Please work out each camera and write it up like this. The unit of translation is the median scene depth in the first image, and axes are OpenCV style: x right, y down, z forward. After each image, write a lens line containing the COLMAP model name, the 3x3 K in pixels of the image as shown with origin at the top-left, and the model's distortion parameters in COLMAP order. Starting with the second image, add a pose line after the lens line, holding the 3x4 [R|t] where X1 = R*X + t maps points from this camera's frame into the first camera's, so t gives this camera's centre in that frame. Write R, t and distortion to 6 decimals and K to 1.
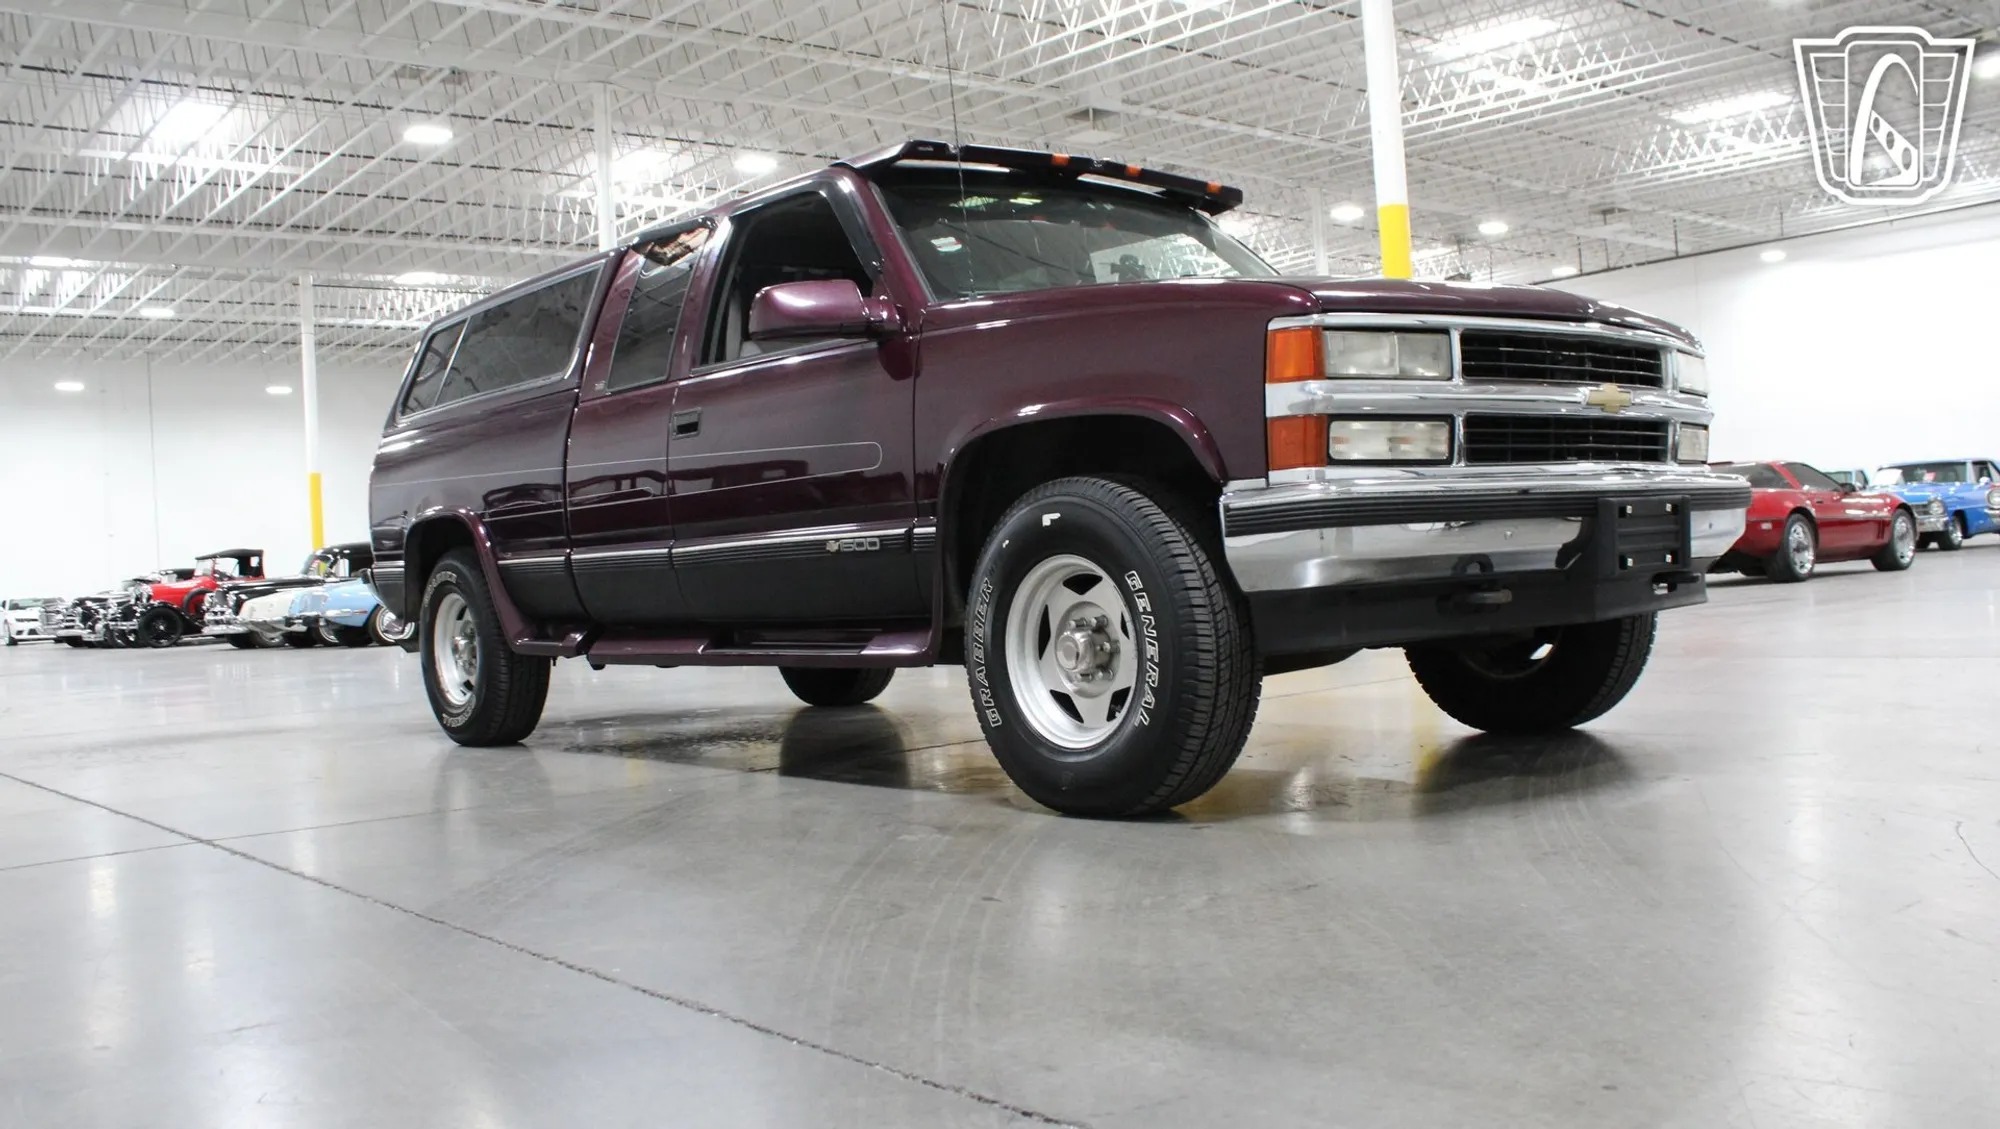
lens RADIAL K [[1734.9, 0, 1005.9], [0, 1734.9, 560.7], [0, 0, 1]] dist [-0.159288, 0.154494]
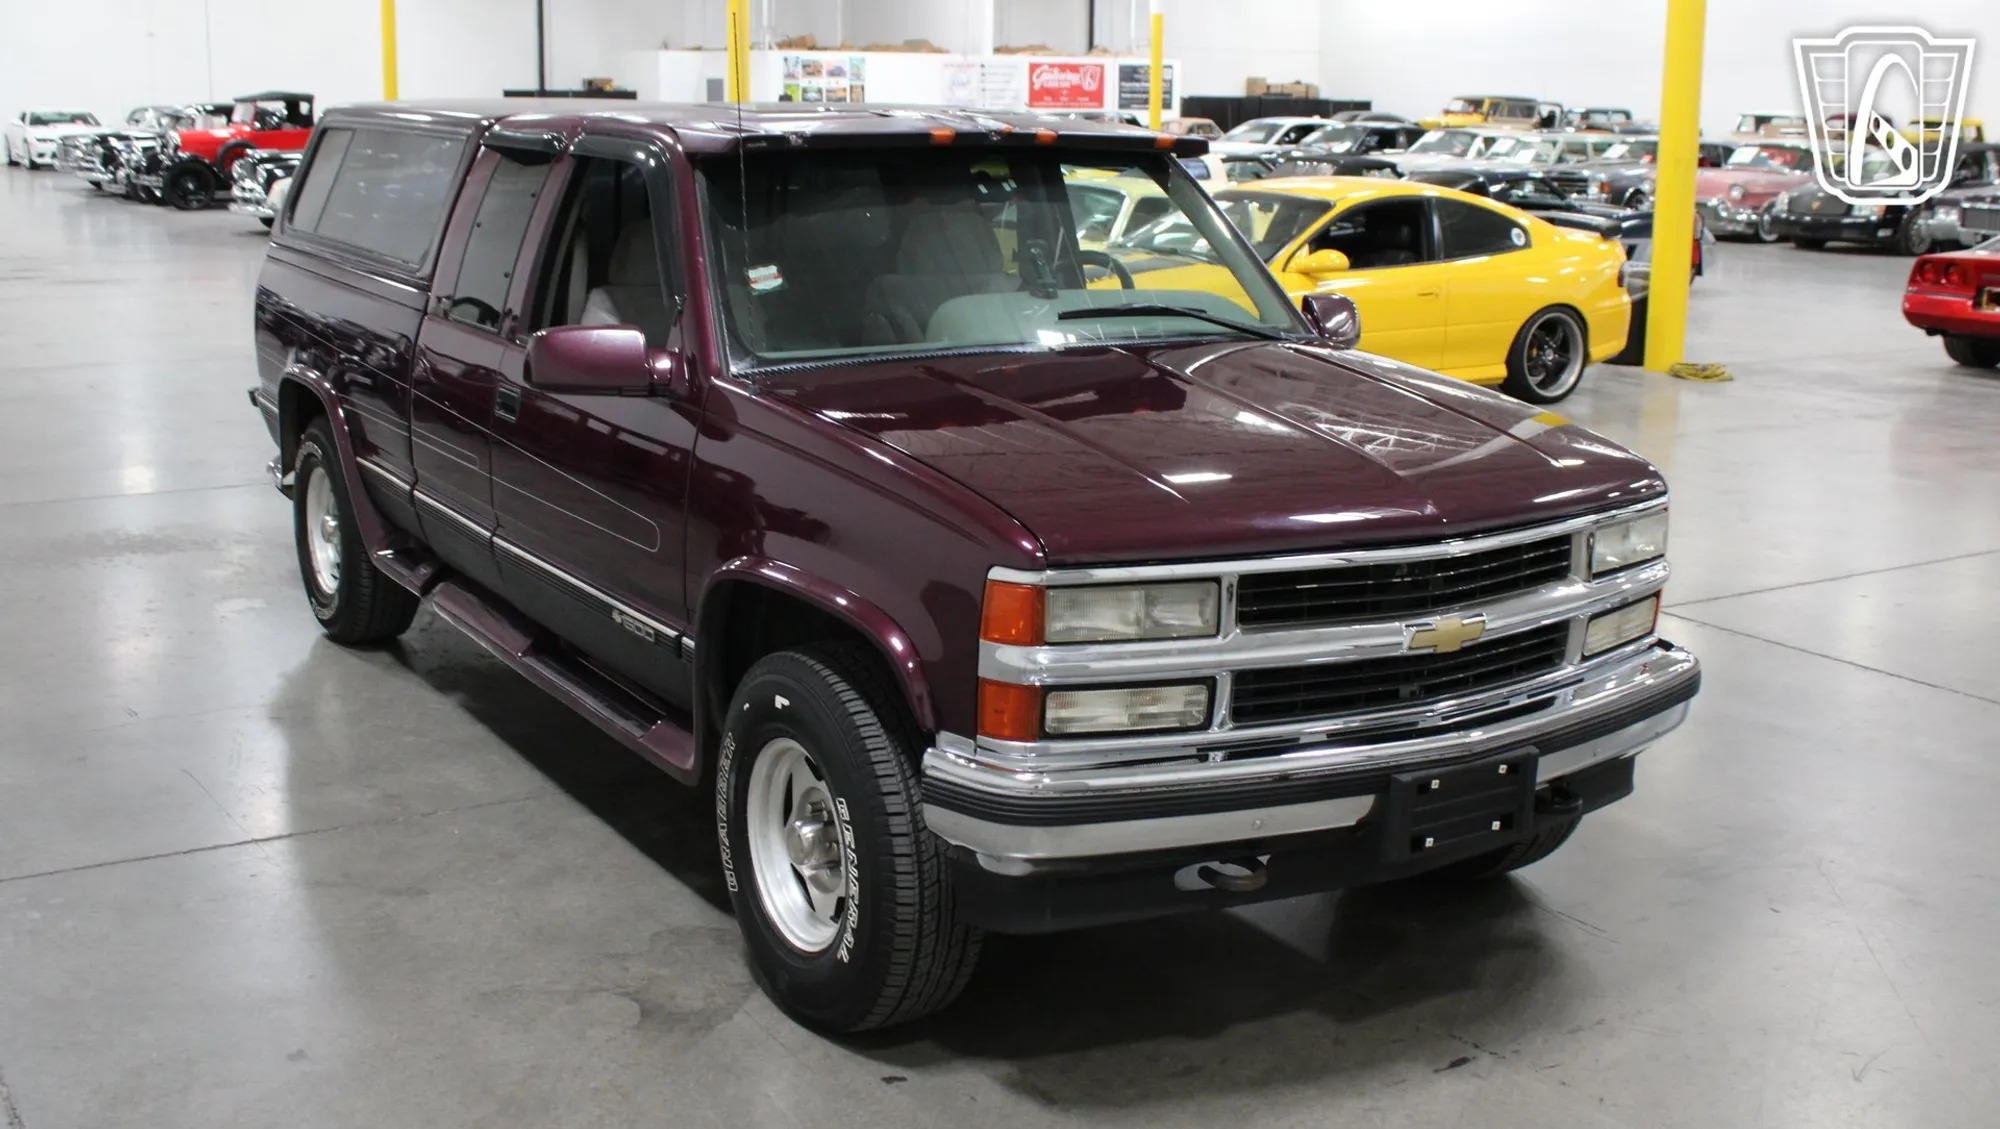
lens RADIAL K [[2177.5, 0, 1008.7], [0, 2177.5, 552.5], [0, 0, 1]] dist [-0.115259, 0.178849]
pose [[0.988473, 0.099443, -0.114155, 0.044090], [-0.072581, 0.972996, 0.219113, -0.059532], [0.132862, -0.208302, 0.968999, -0.007591]]
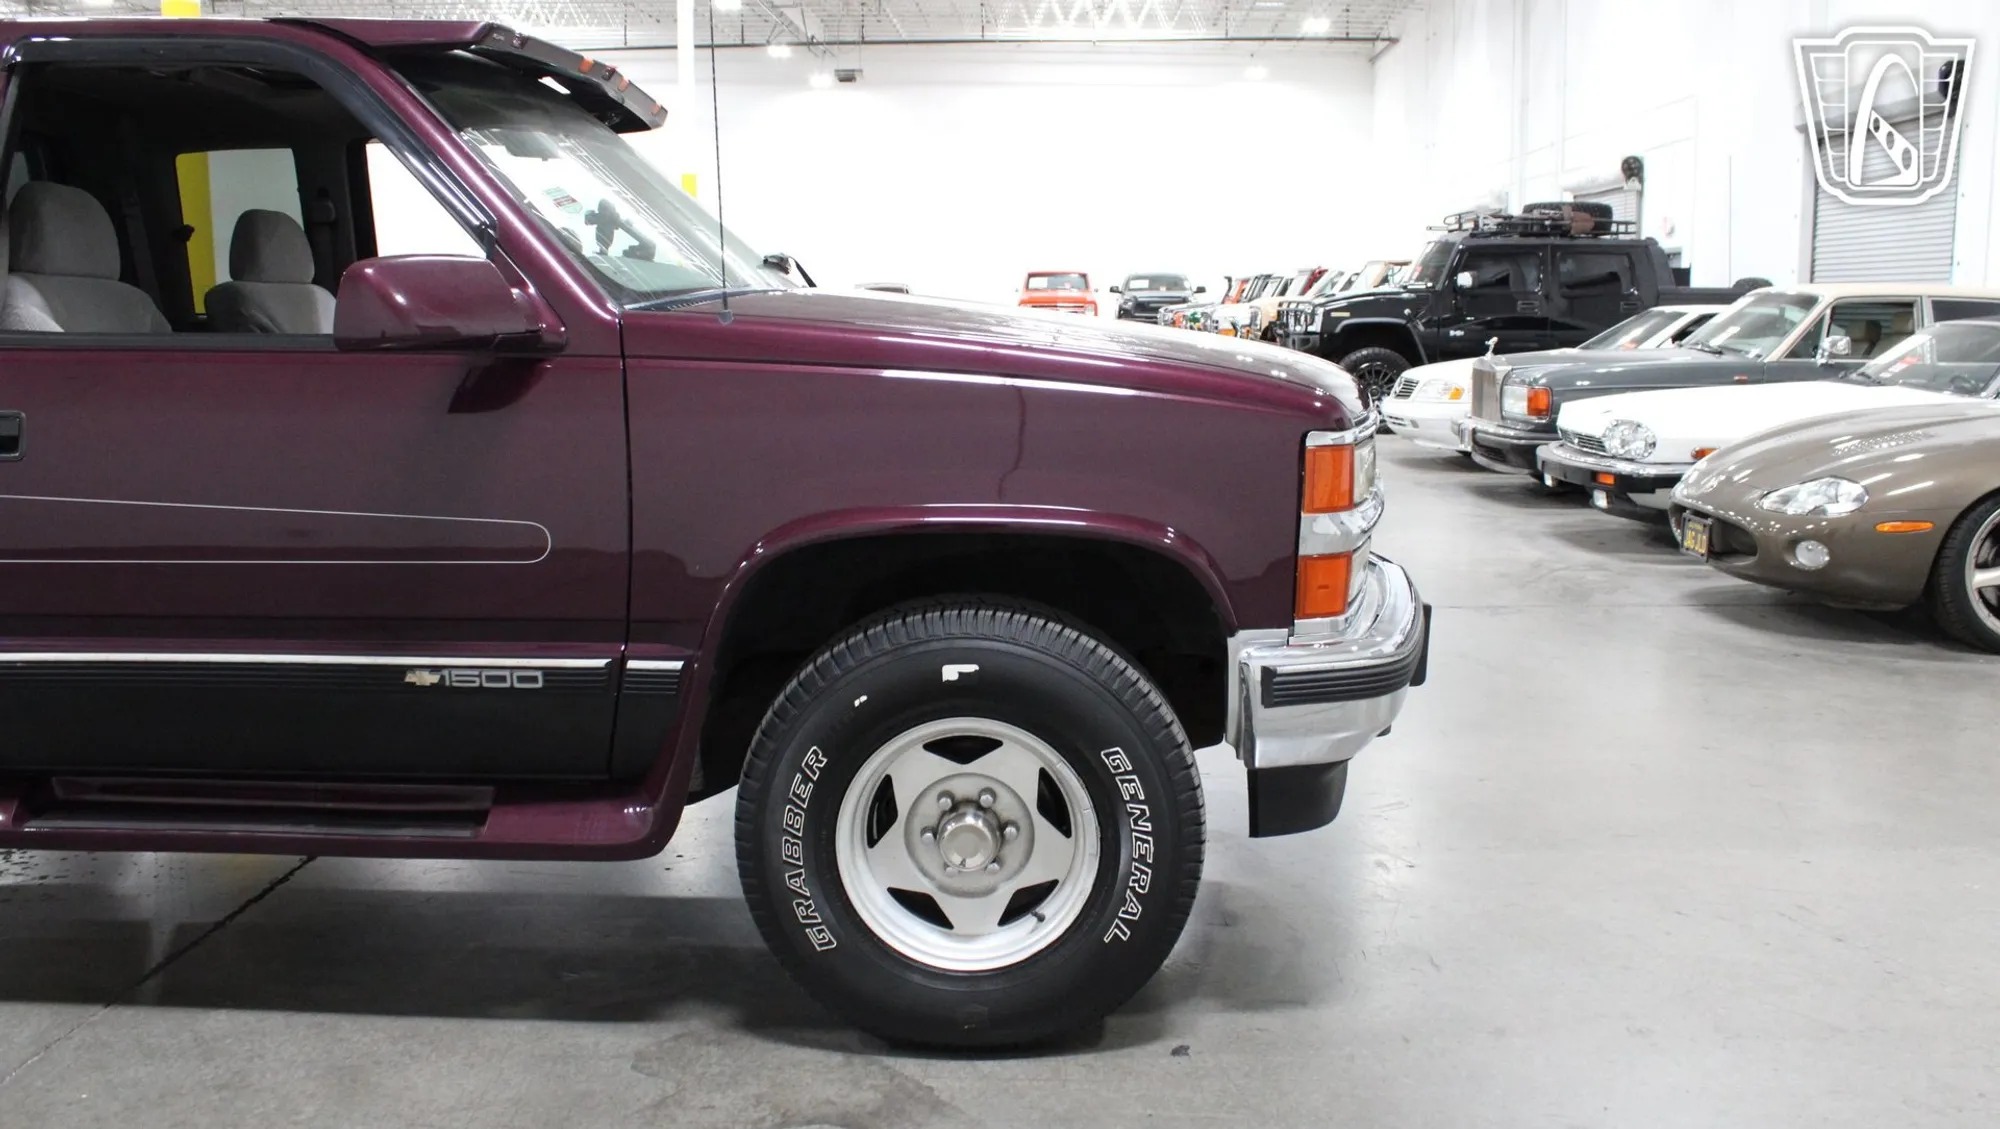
lens RADIAL K [[1734.9, 0, 1005.9], [0, 1734.9, 560.7], [0, 0, 1]] dist [-0.159288, 0.154494]
pose [[0.671260, -0.053910, 0.739258, -0.083064], [-0.035664, 0.993847, 0.104860, -0.024695], [-0.740363, -0.096753, 0.665208, 0.087162]]
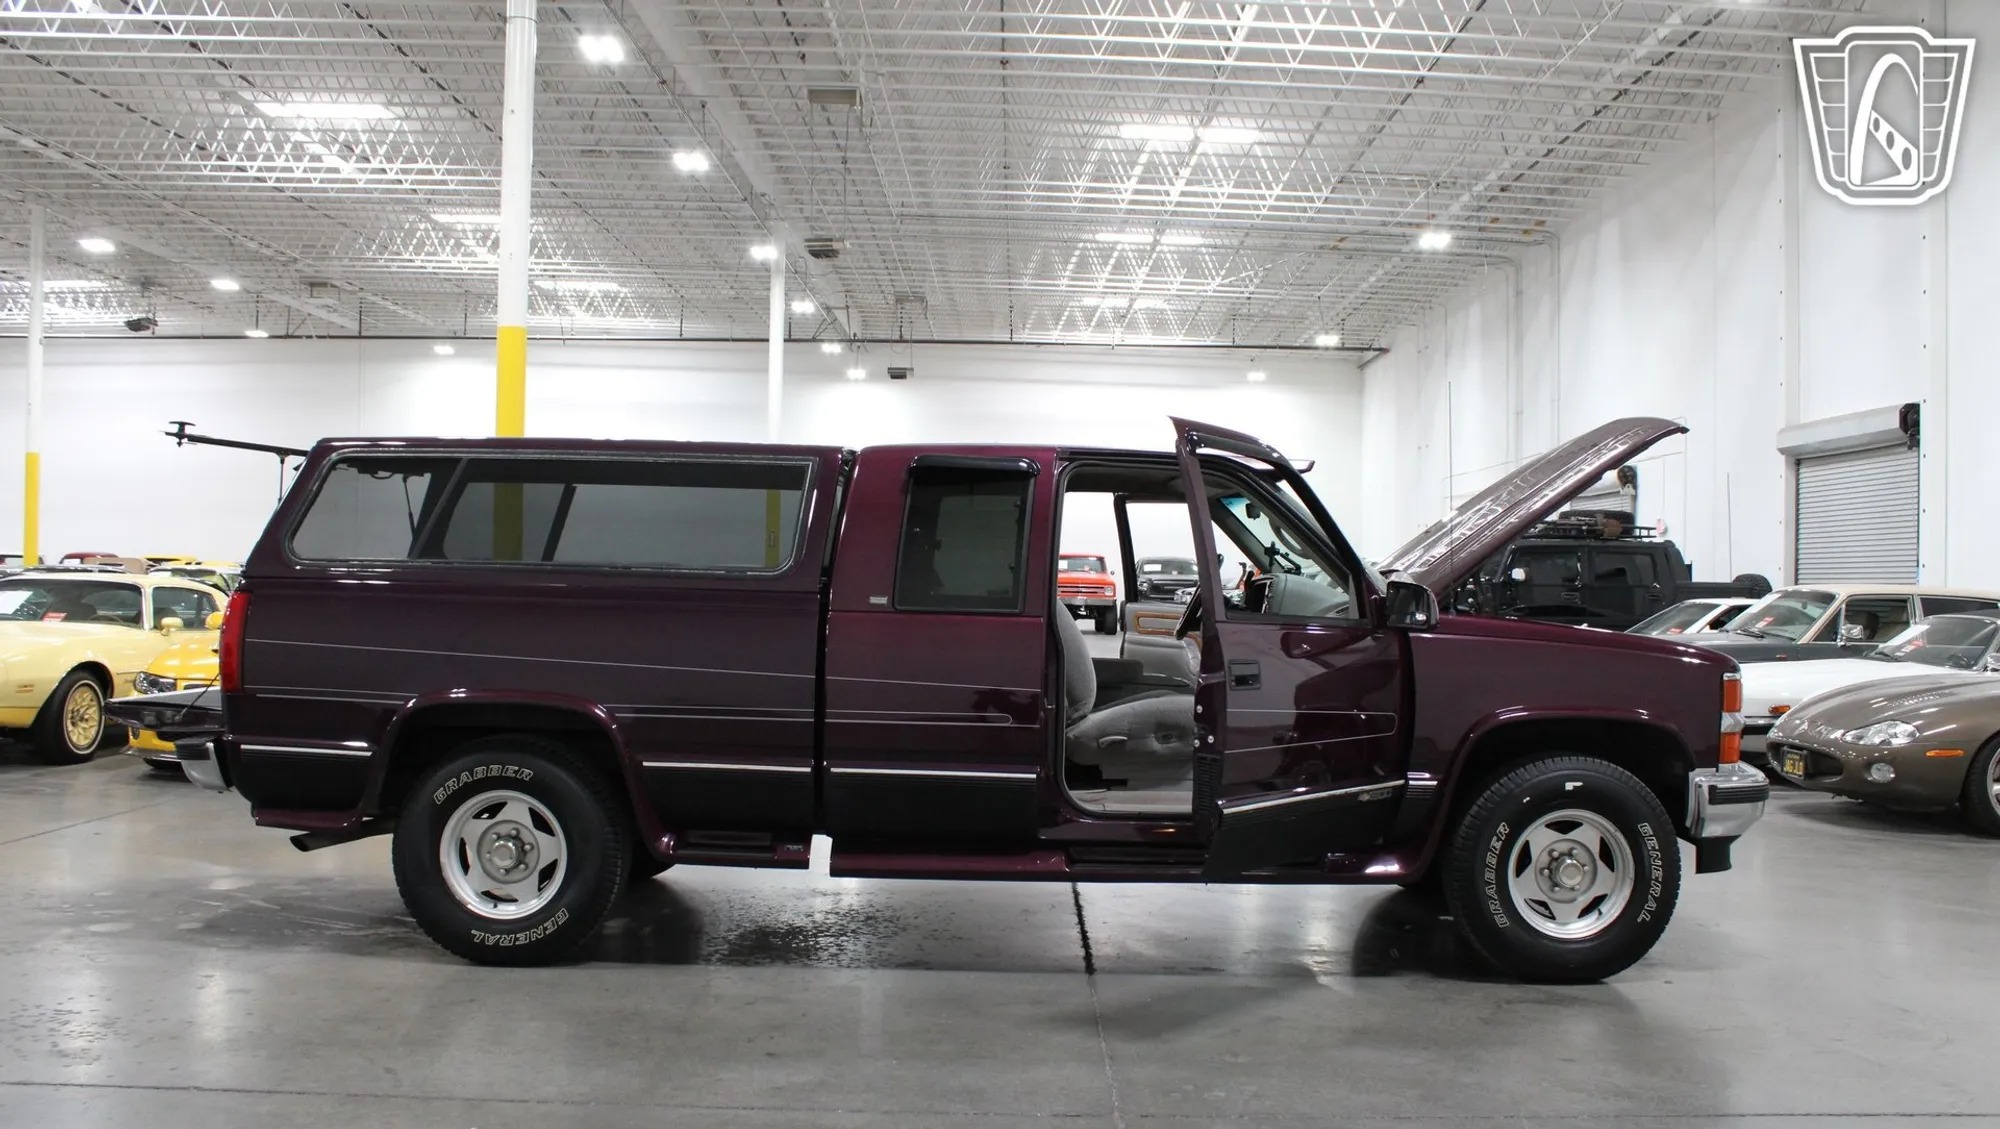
lens RADIAL K [[1733.4, 0, 1002.7], [0, 1733.4, 558.5], [0, 0, 1]] dist [-0.165286, 0.168377]
pose [[0.645687, 0.078992, 0.759506, -0.240312], [-0.055684, 0.996858, -0.056338, -0.018433], [-0.761569, -0.005915, 0.648057, 0.072700]]
